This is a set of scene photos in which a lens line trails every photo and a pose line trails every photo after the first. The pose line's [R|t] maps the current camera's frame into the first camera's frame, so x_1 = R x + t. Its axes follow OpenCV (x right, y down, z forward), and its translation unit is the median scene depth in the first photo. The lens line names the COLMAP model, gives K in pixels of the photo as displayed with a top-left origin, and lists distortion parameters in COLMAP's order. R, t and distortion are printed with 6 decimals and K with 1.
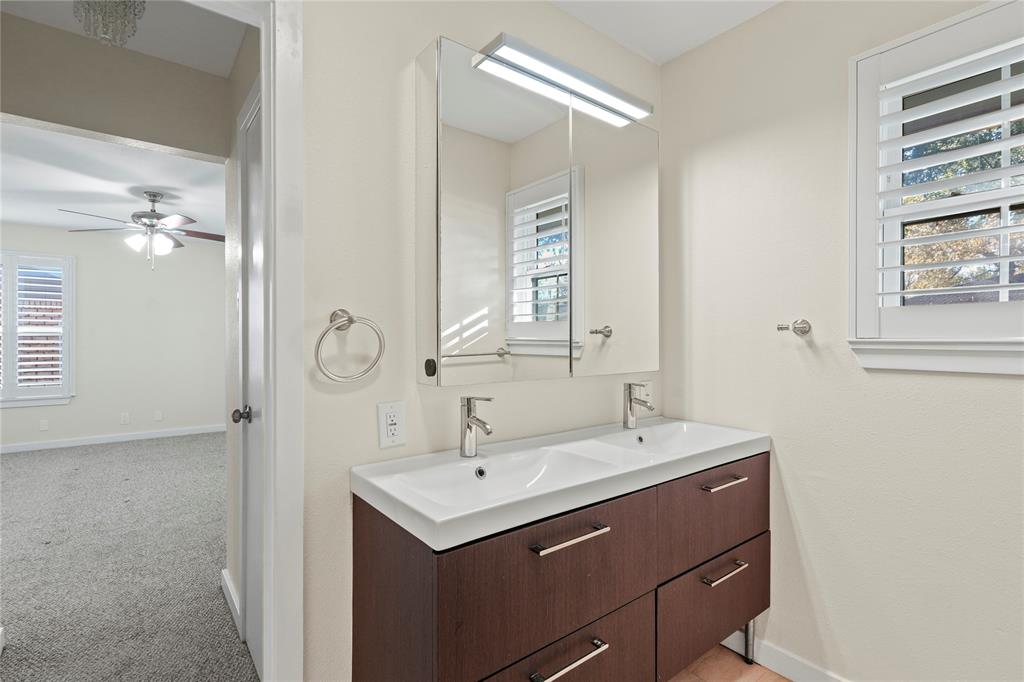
lens RADIAL K [[469.8, 0, 504.3], [0, 469.8, 338.0], [0, 0, 1]] dist [-0.010157, 0.001651]
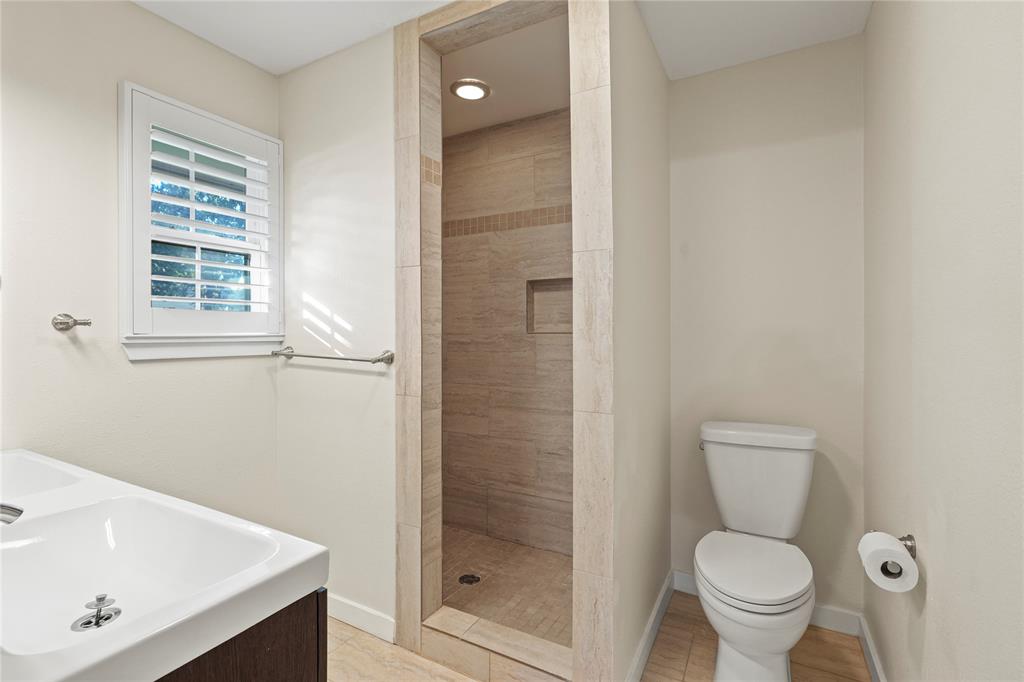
lens RADIAL K [[469.8, 0, 510.9], [0, 469.8, 337.1], [0, 0, 1]] dist [-0.010157, 0.001651]
pose [[-0.394305, -0.008732, 0.918938, -0.653540], [0.000715, 0.999952, 0.009809, -0.002548], [-0.918980, 0.004525, -0.394279, 0.591564]]
